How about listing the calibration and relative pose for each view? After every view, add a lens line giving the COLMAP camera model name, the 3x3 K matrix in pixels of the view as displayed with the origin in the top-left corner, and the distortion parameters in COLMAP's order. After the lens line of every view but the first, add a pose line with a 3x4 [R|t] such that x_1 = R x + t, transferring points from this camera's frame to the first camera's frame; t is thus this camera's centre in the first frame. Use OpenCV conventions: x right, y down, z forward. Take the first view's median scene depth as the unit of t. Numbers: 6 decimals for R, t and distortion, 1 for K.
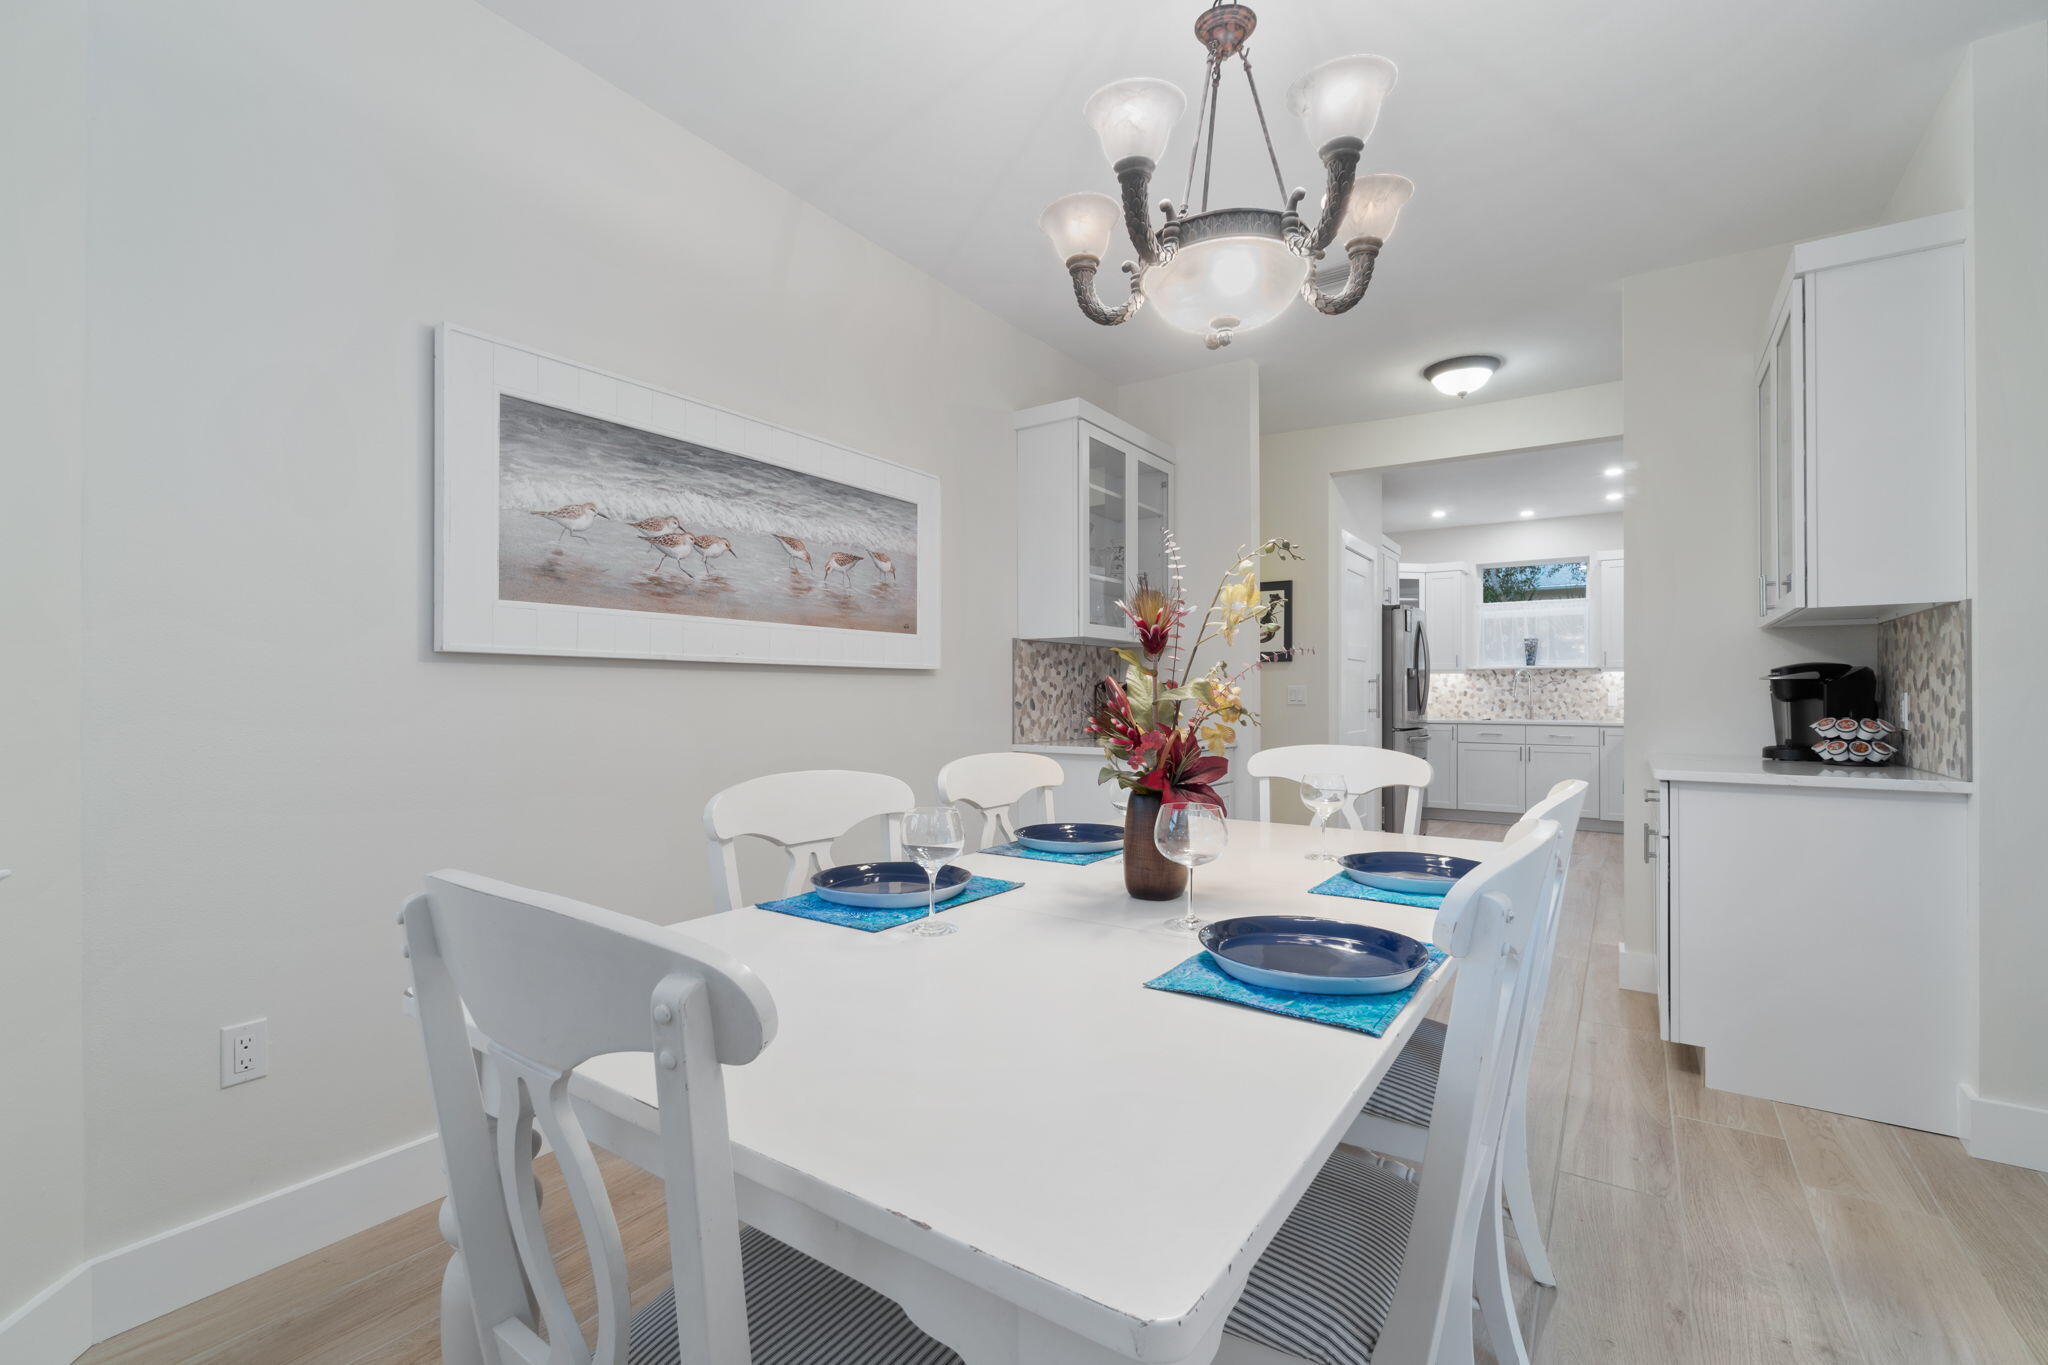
lens RADIAL K [[895.7, 0, 1017.5], [0, 895.7, 690.4], [0, 0, 1]] dist [-0.003222, -0.000260]
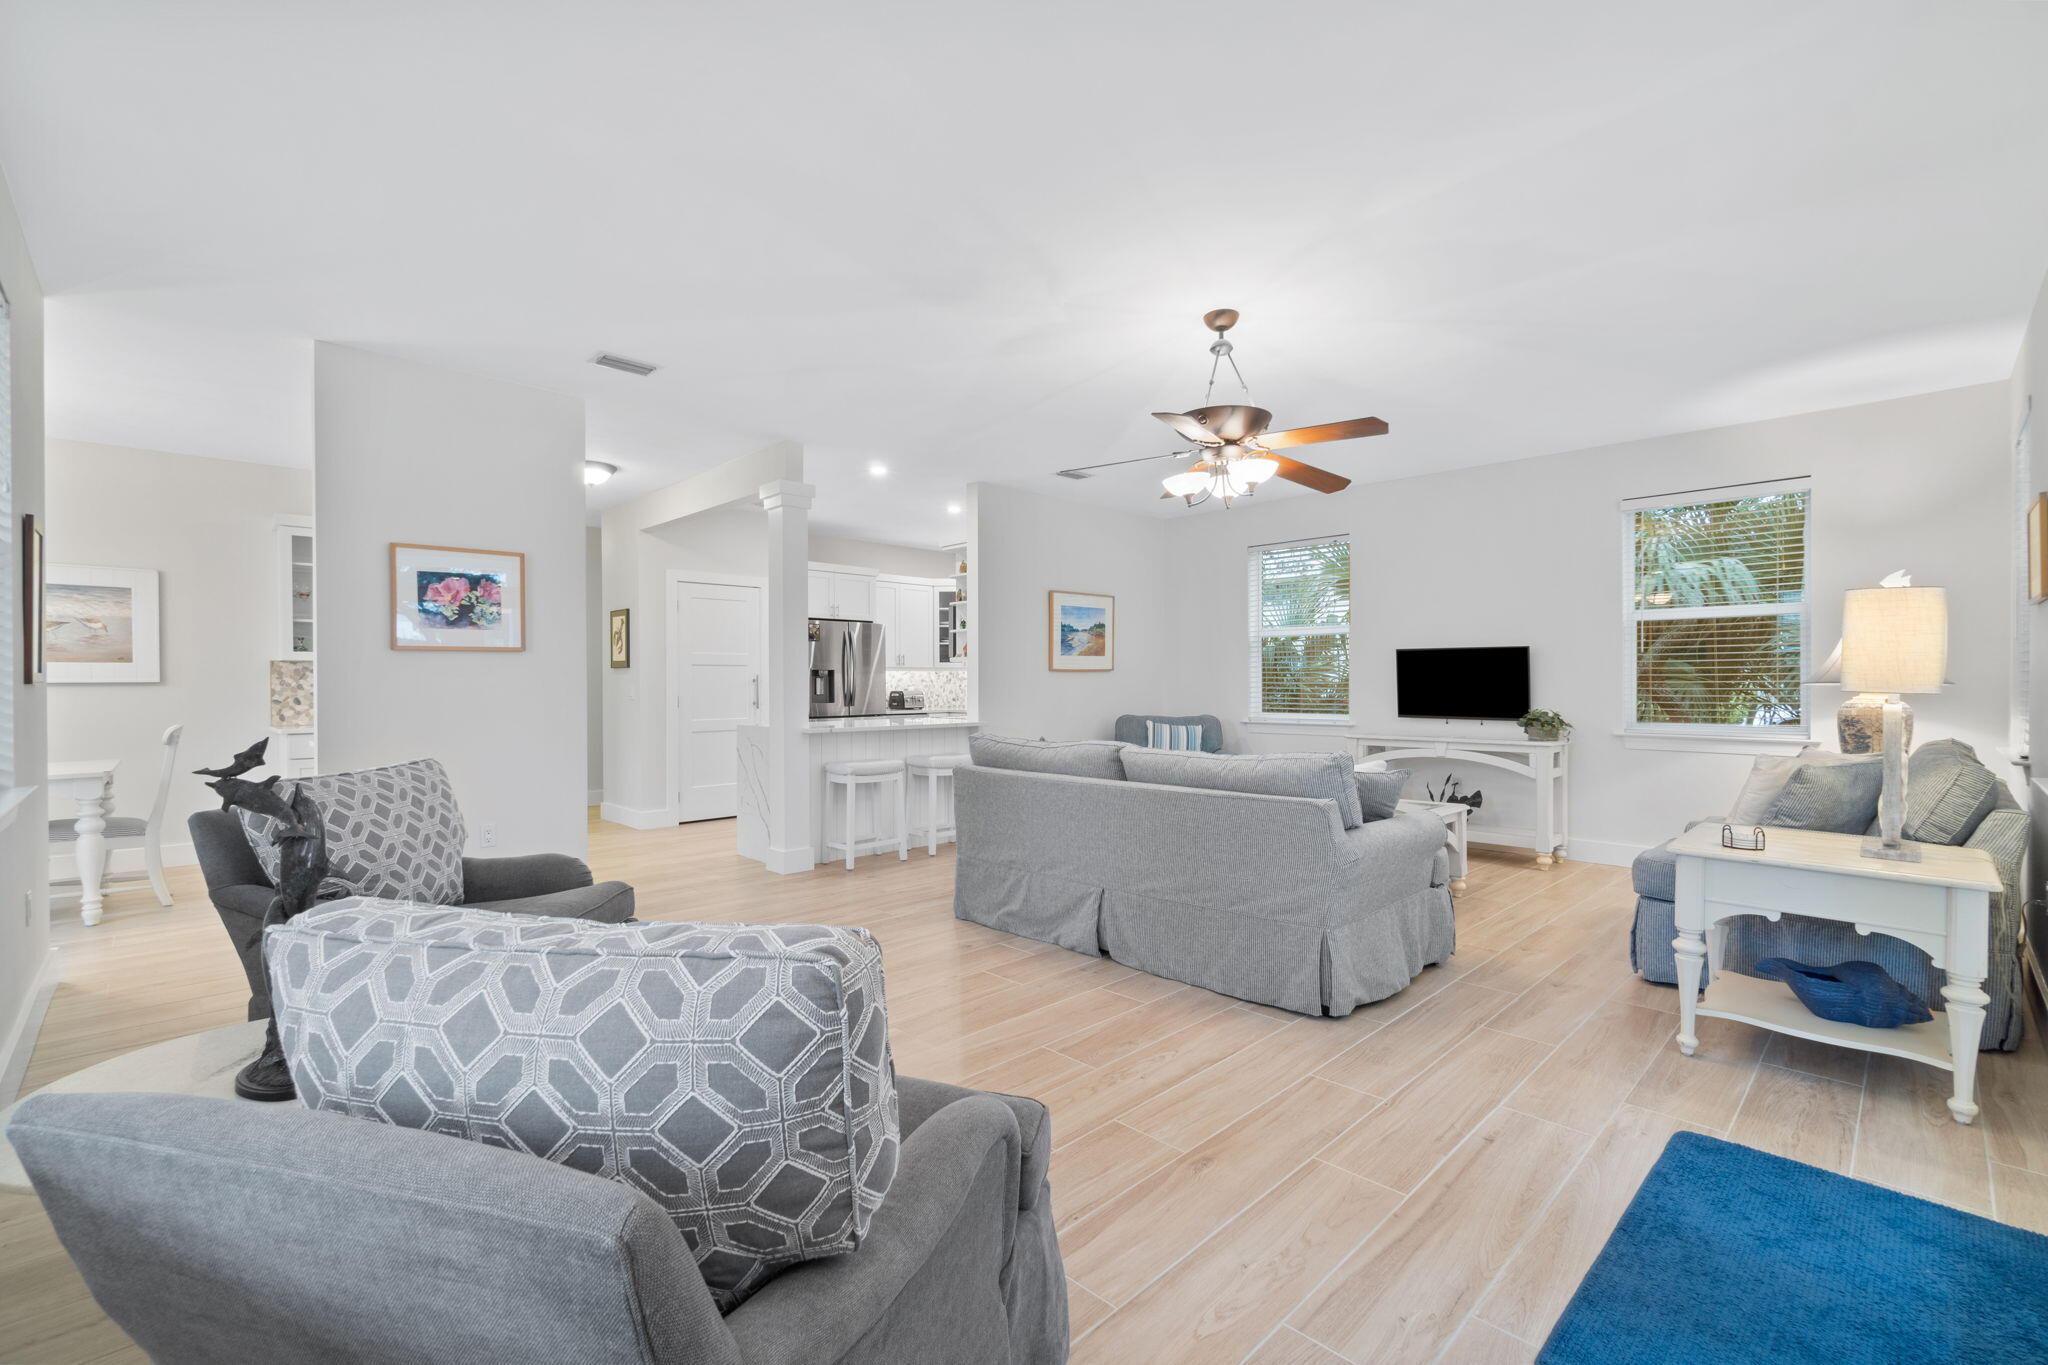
lens RADIAL K [[895.7, 0, 1017.5], [0, 895.7, 690.4], [0, 0, 1]] dist [-0.003222, -0.000260]
pose [[0.979705, -0.003803, -0.200410, 0.778043], [0.006541, 0.999894, 0.012997, -0.007875], [0.200339, -0.014044, 0.979626, -0.147760]]
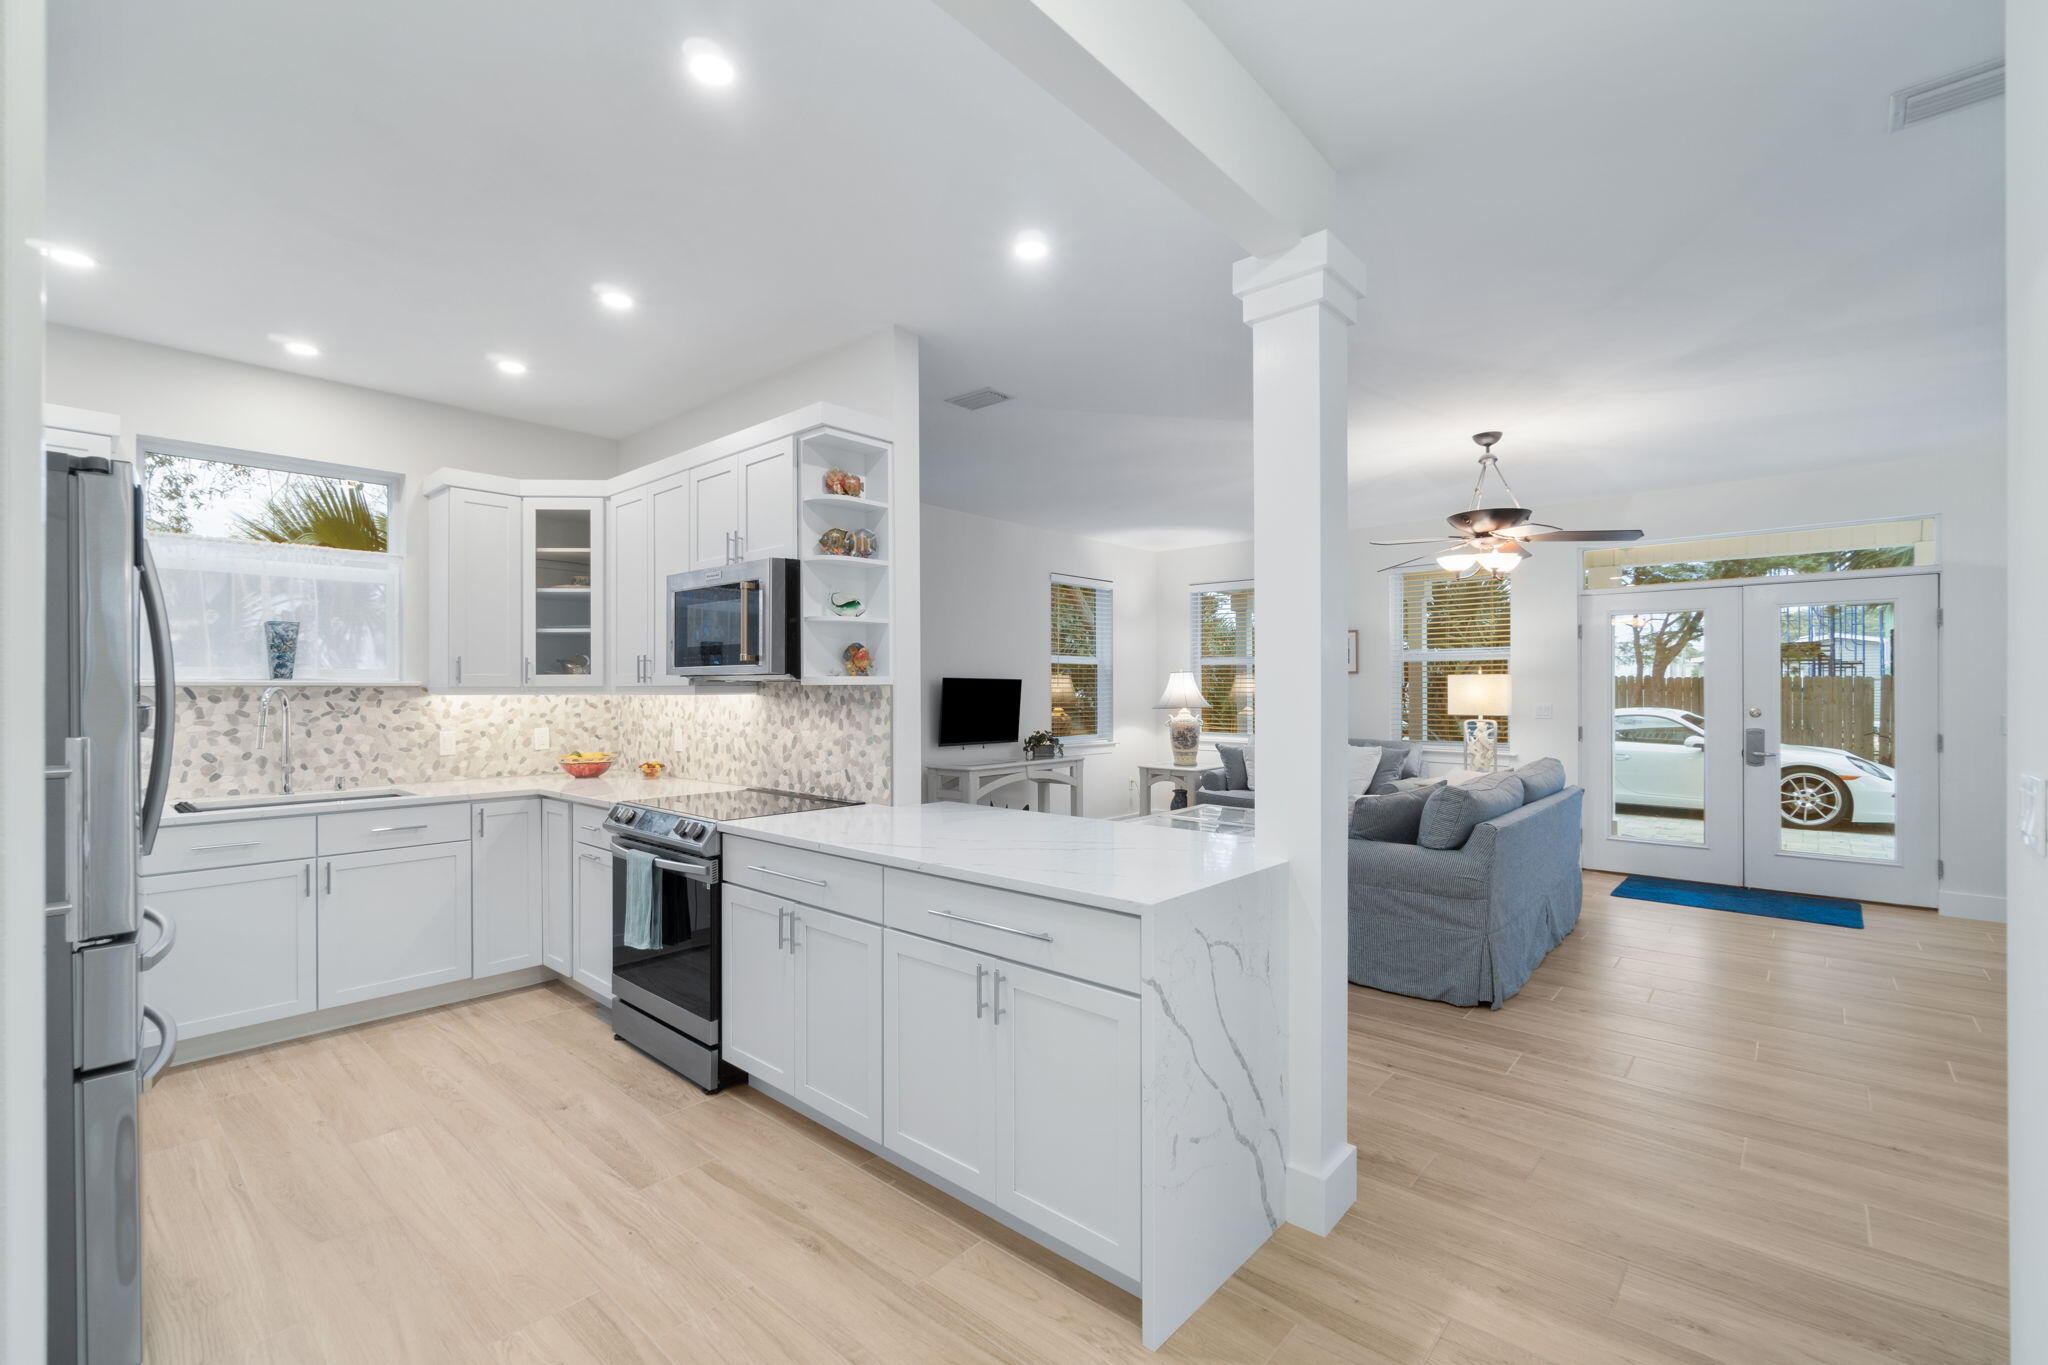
lens RADIAL K [[883.8, 0, 1014.4], [0, 883.8, 685.9], [0, 0, 1]] dist [-0.004824, 0.000121]
pose [[0.136332, 0.000607, 0.990663, 0.166430], [-0.003353, 0.999994, -0.000152, -0.025398], [-0.990658, -0.003301, 0.136333, 0.556103]]
